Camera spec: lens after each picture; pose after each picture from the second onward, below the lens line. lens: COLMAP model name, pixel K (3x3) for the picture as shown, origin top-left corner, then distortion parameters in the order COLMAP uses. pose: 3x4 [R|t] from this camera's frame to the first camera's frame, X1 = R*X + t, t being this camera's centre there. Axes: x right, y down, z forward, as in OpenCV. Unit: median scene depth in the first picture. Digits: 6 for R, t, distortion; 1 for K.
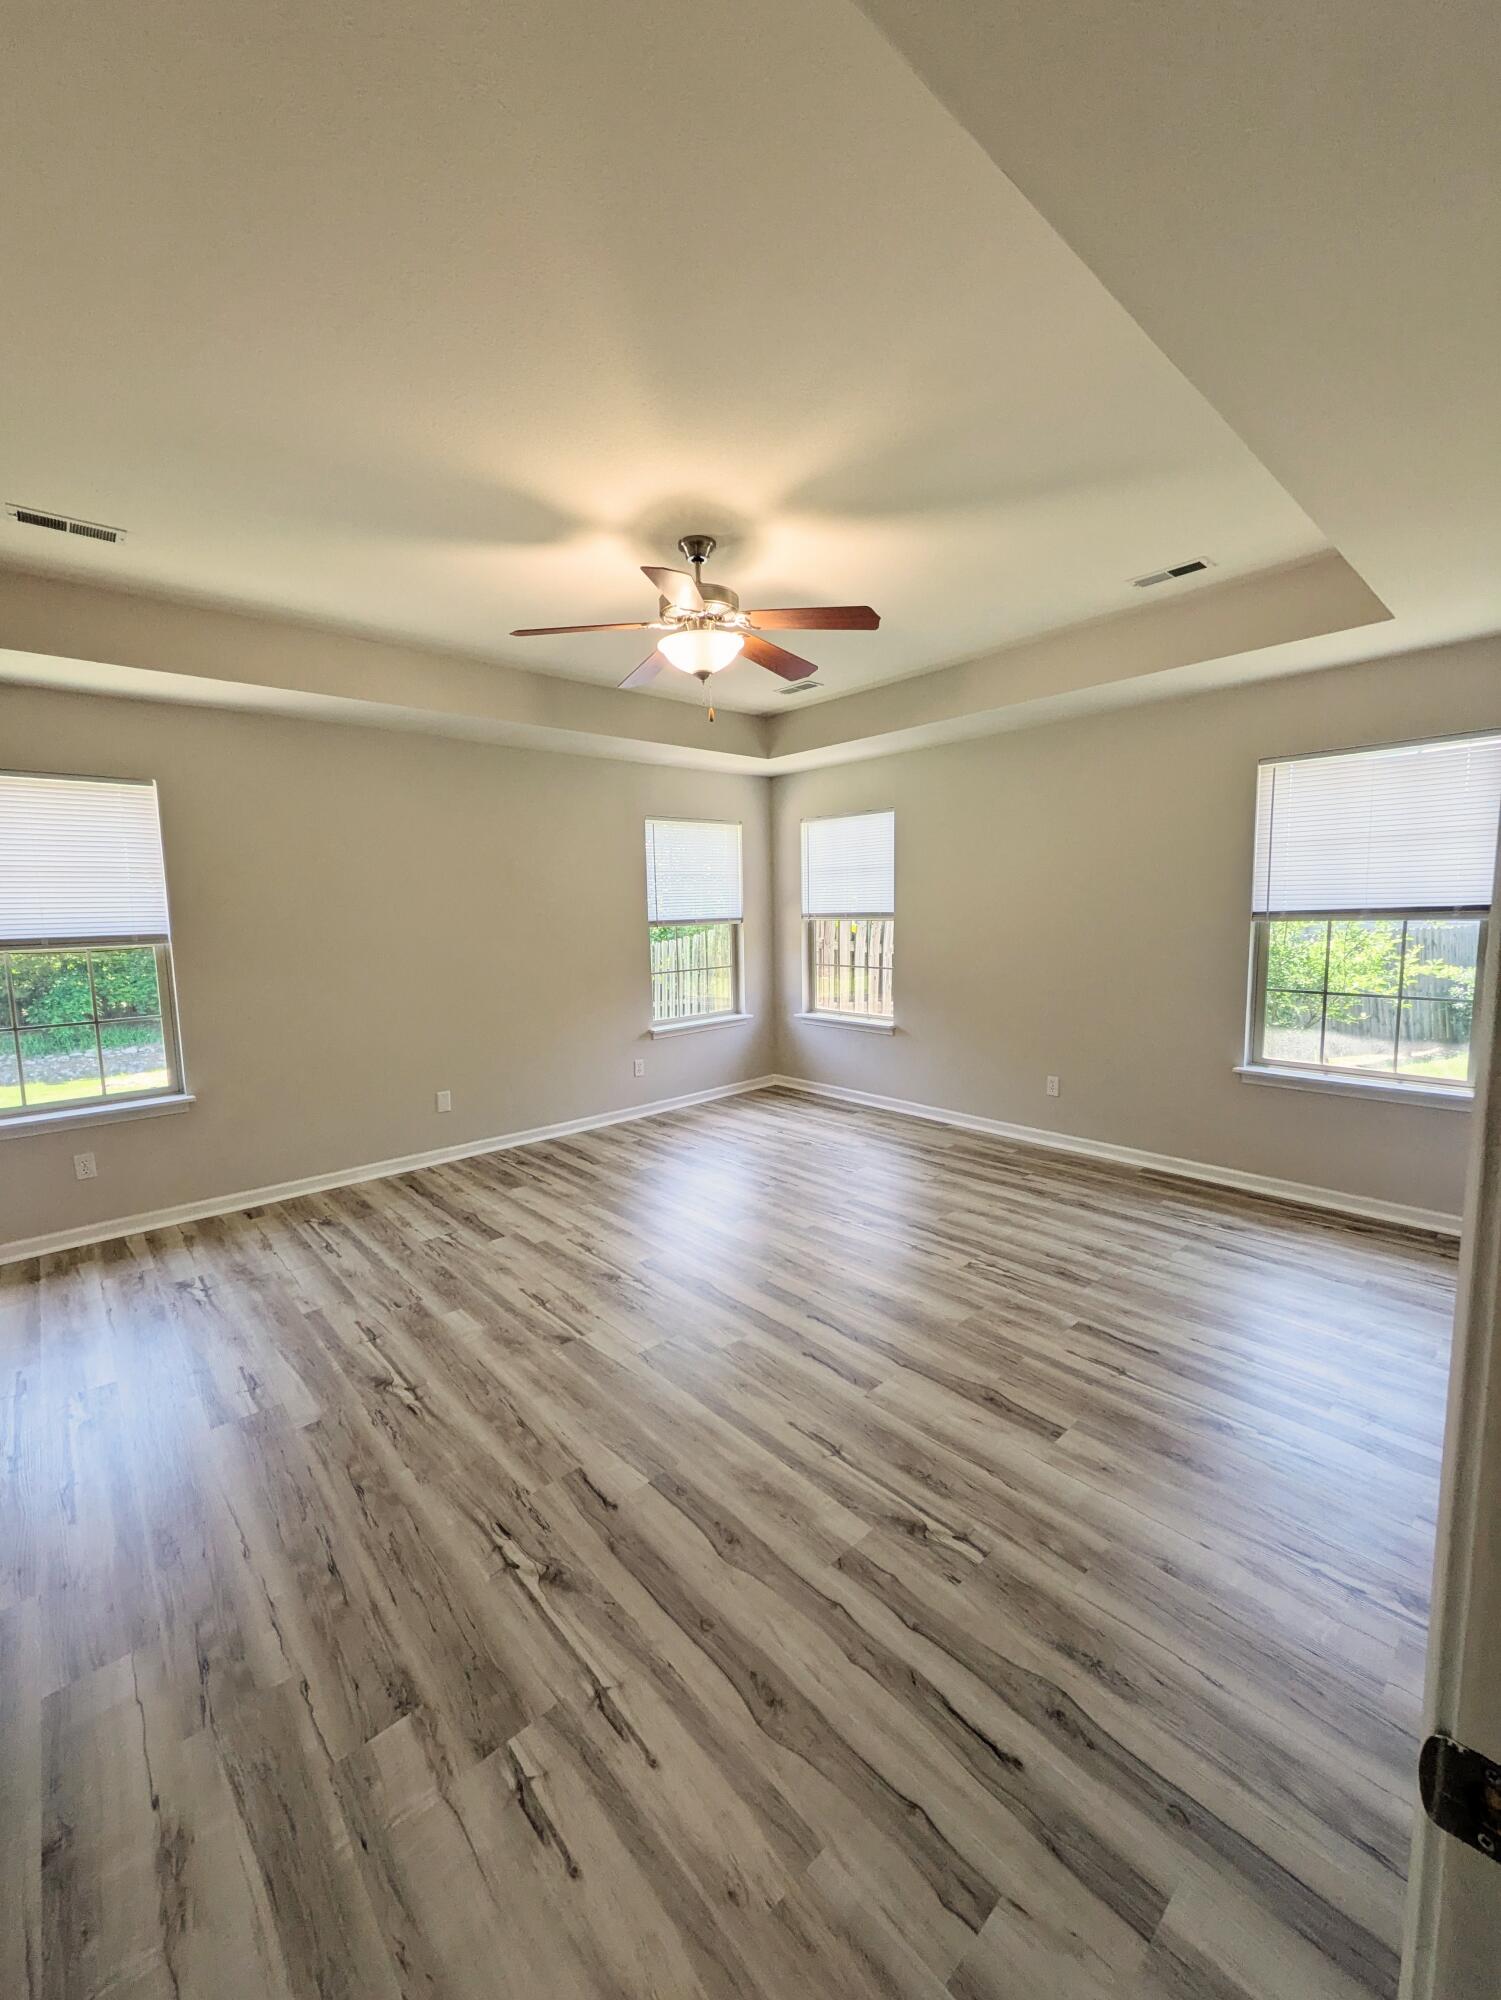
lens RADIAL K [[790.4, 0, 748.8], [0, 790.4, 992.5], [0, 0, 1]] dist [-0.002382, 0.000017]
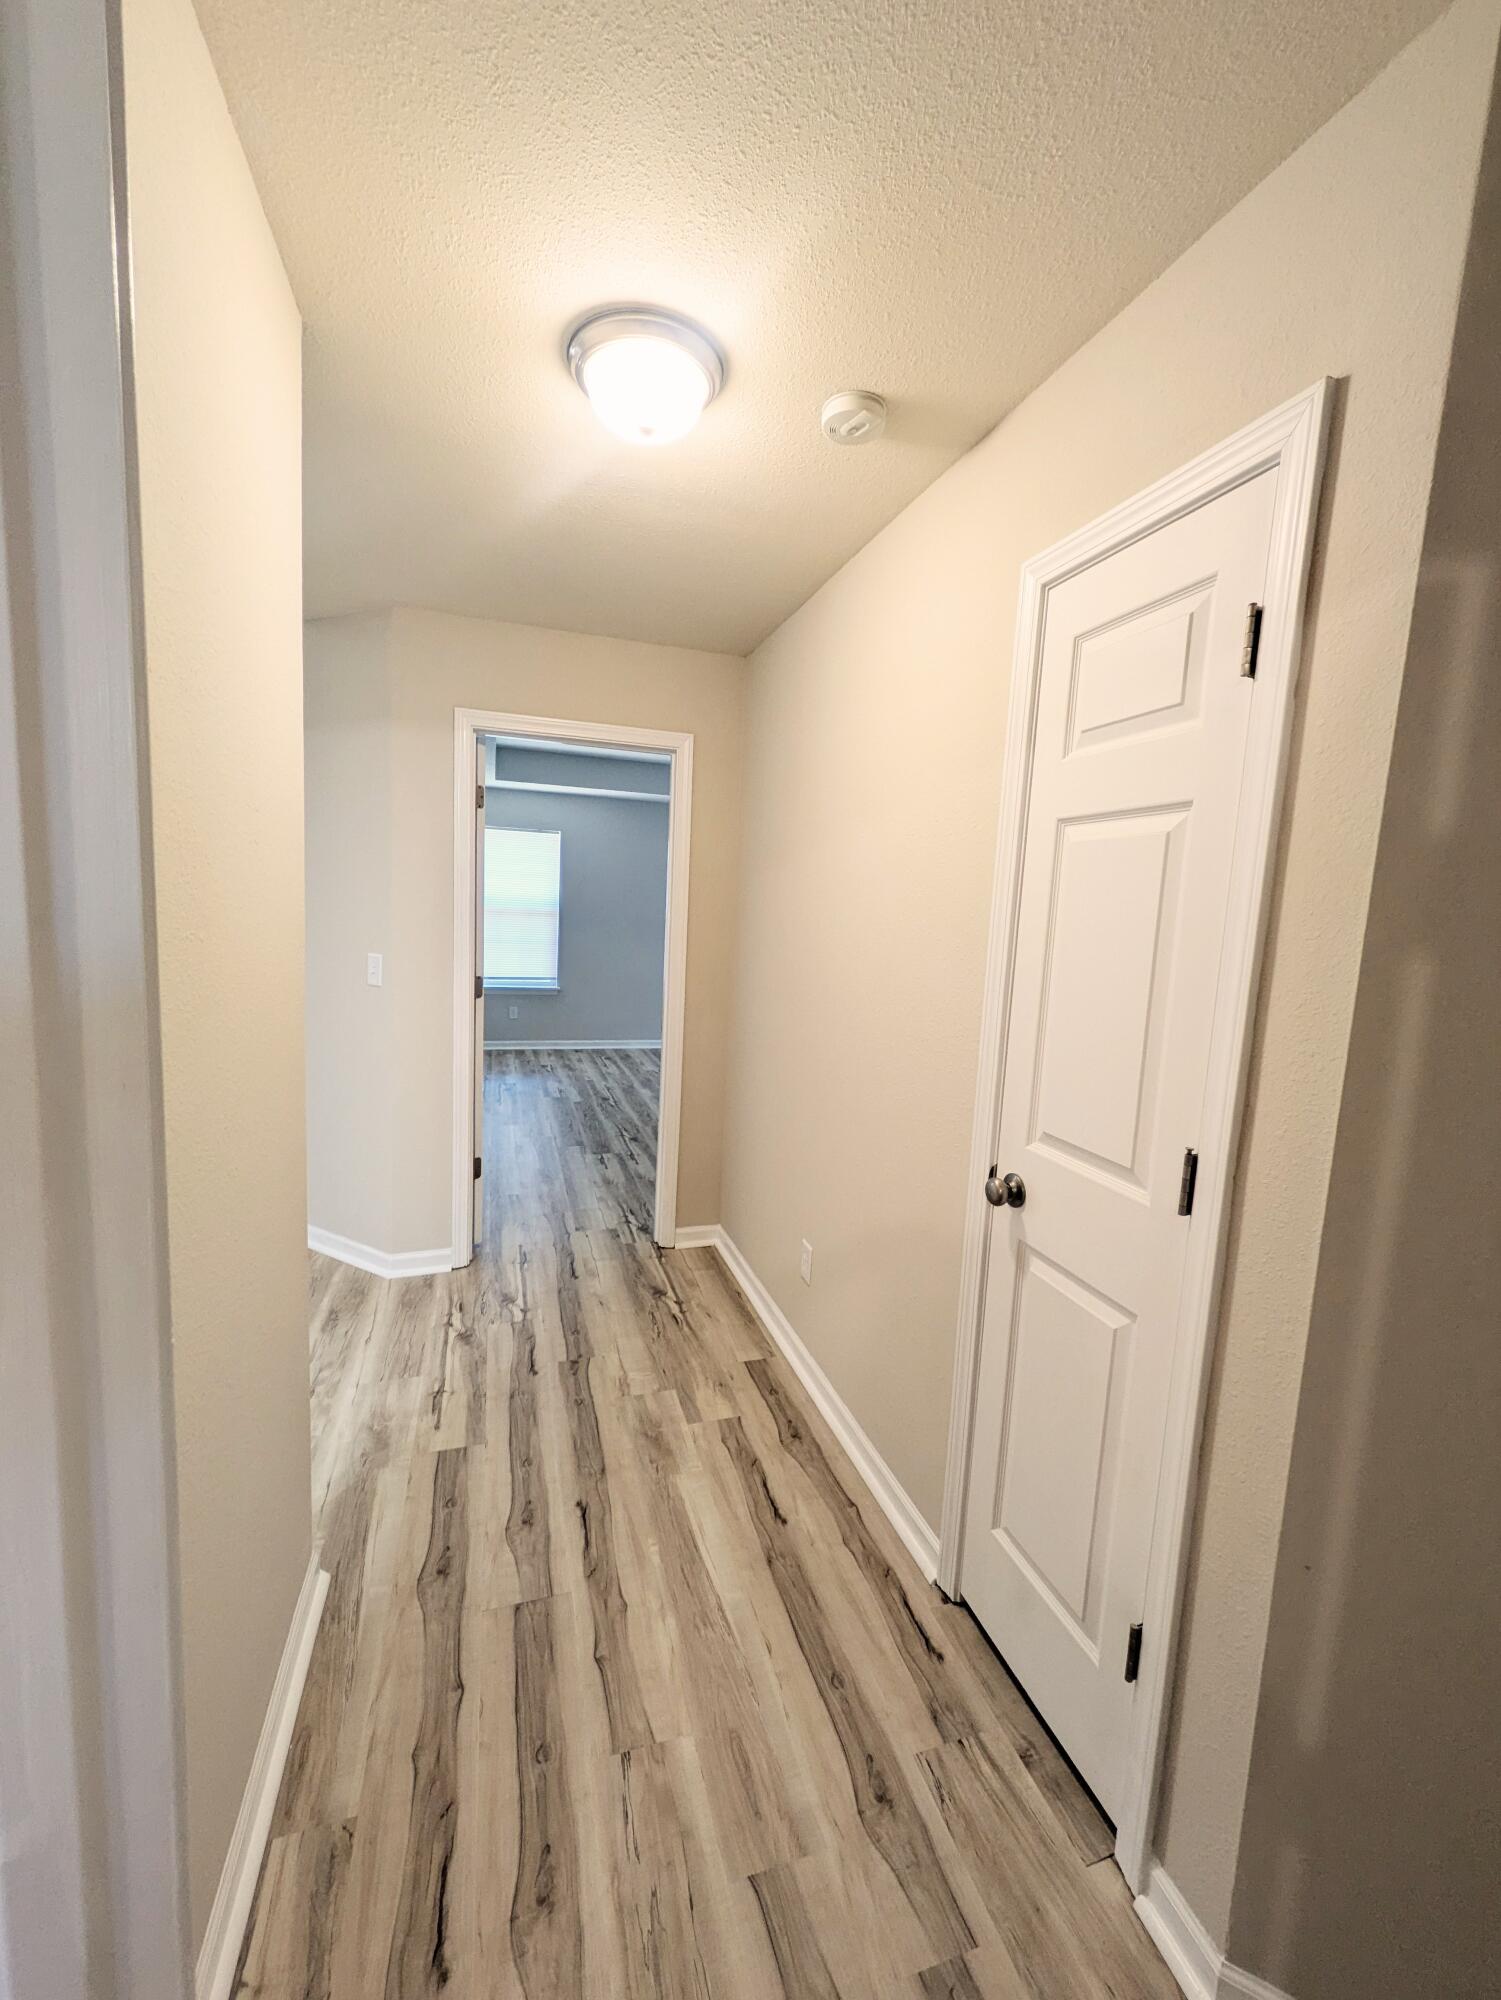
lens RADIAL K [[790.4, 0, 748.8], [0, 790.4, 992.5], [0, 0, 1]] dist [-0.002382, 0.000017]
pose [[0.909385, 0.109975, -0.401154, 0.758031], [-0.112877, 0.993472, 0.016475, 0.079851], [0.400347, 0.030299, 0.915863, -0.908261]]
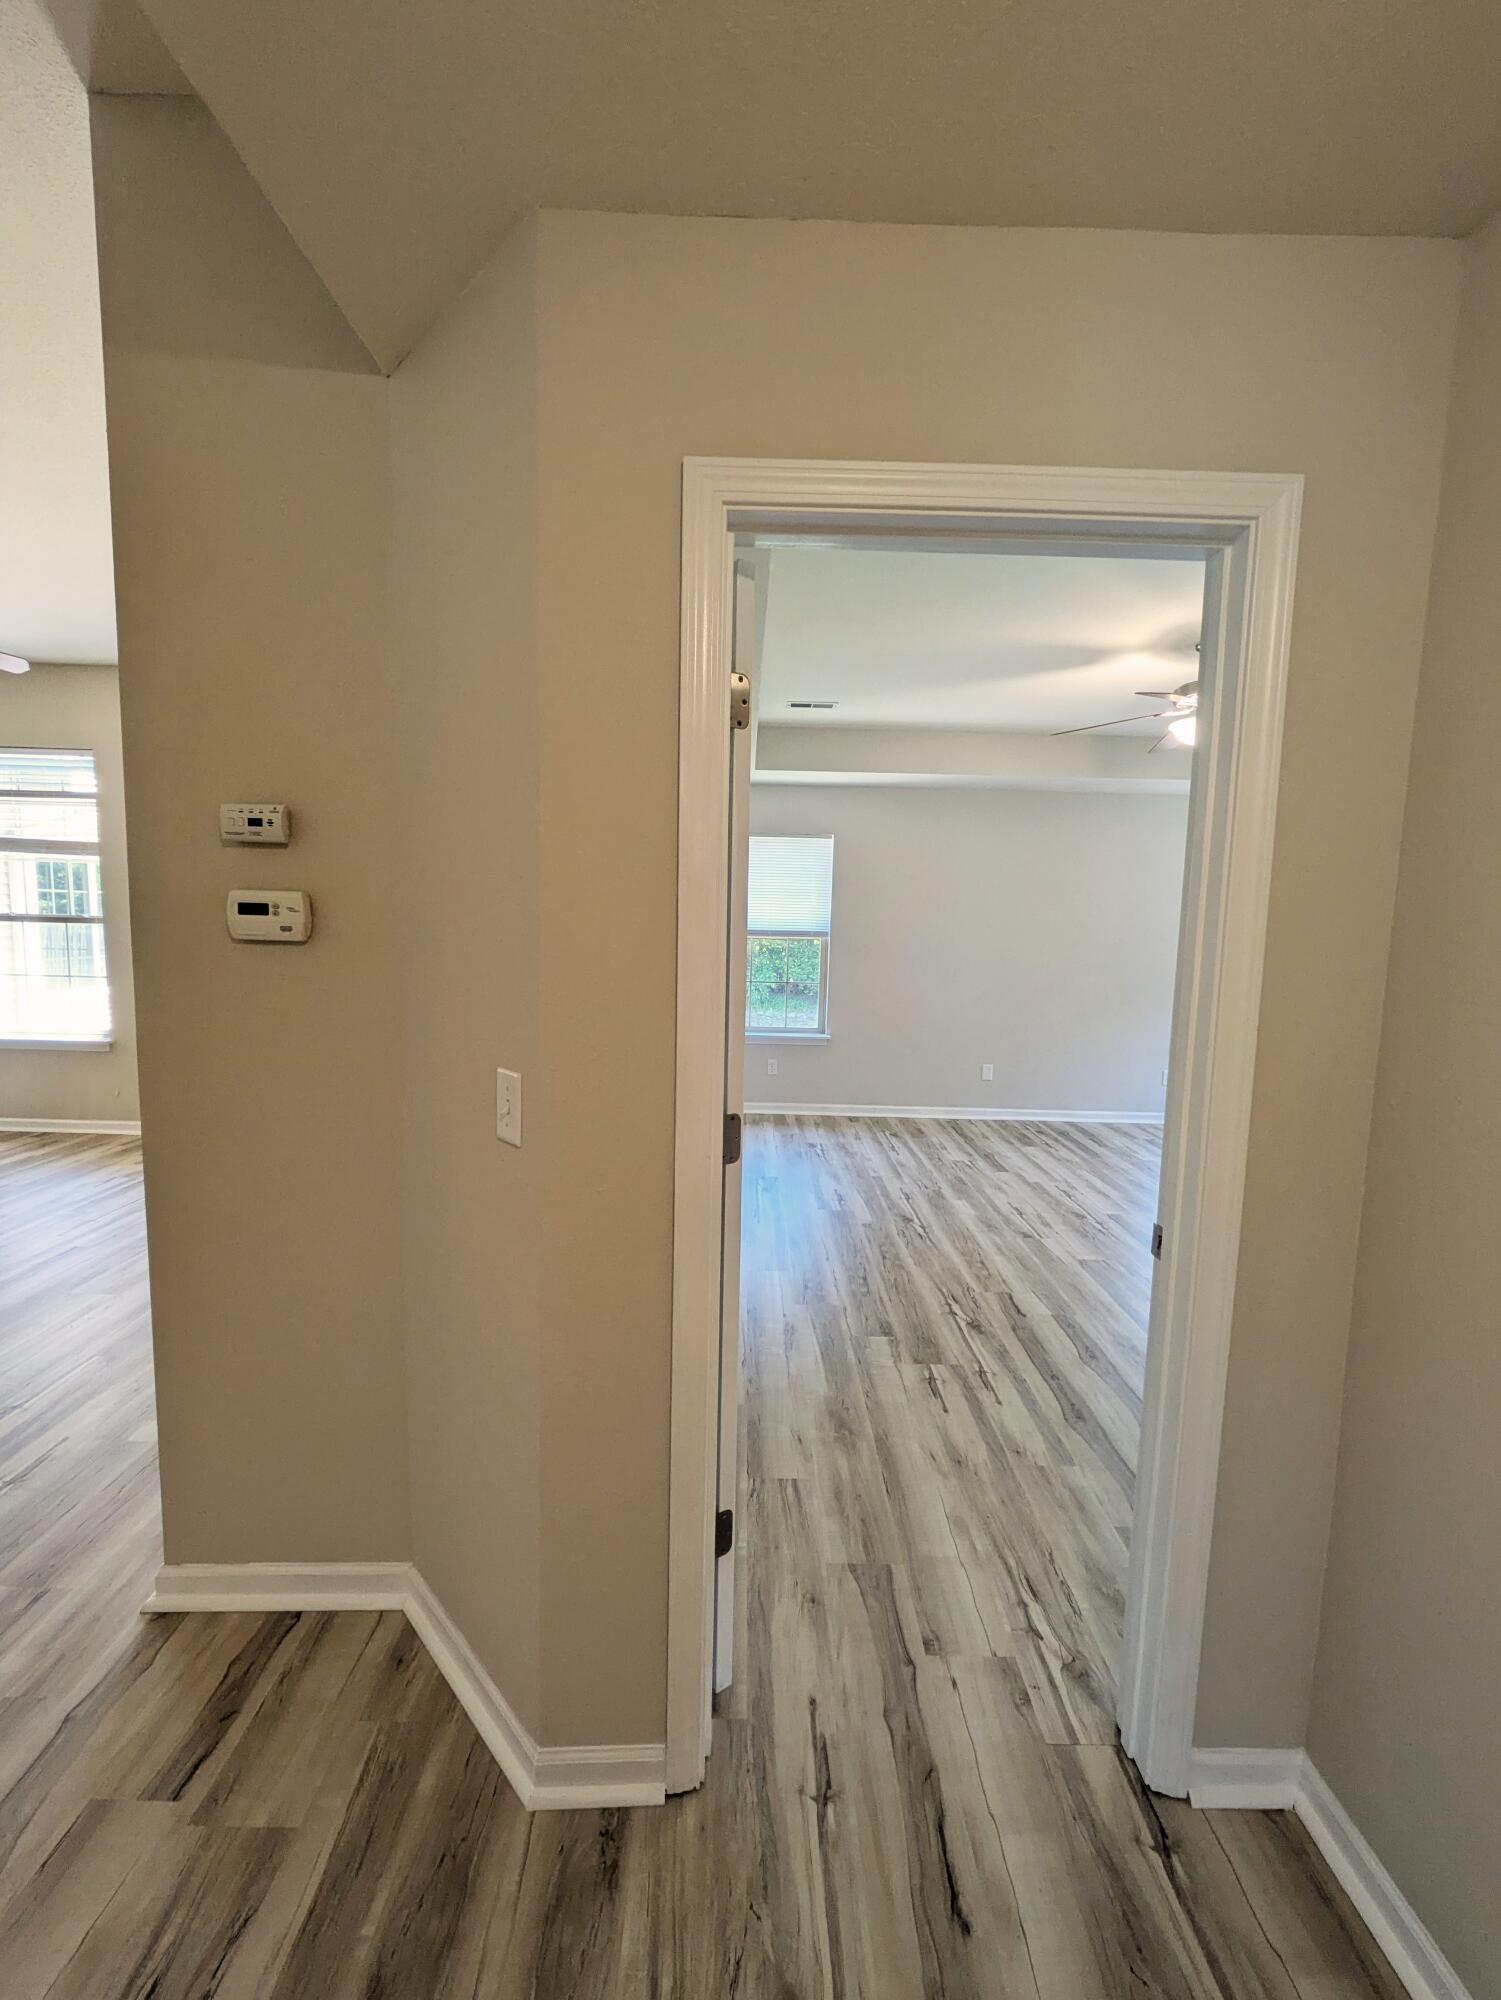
lens RADIAL K [[790.4, 0, 748.8], [0, 790.4, 992.5], [0, 0, 1]] dist [-0.002382, 0.000017]
pose [[0.745205, 0.105535, -0.658431, 0.268479], [-0.114327, 0.992997, 0.029766, 0.025954], [0.656961, 0.053095, 0.752052, -0.389672]]
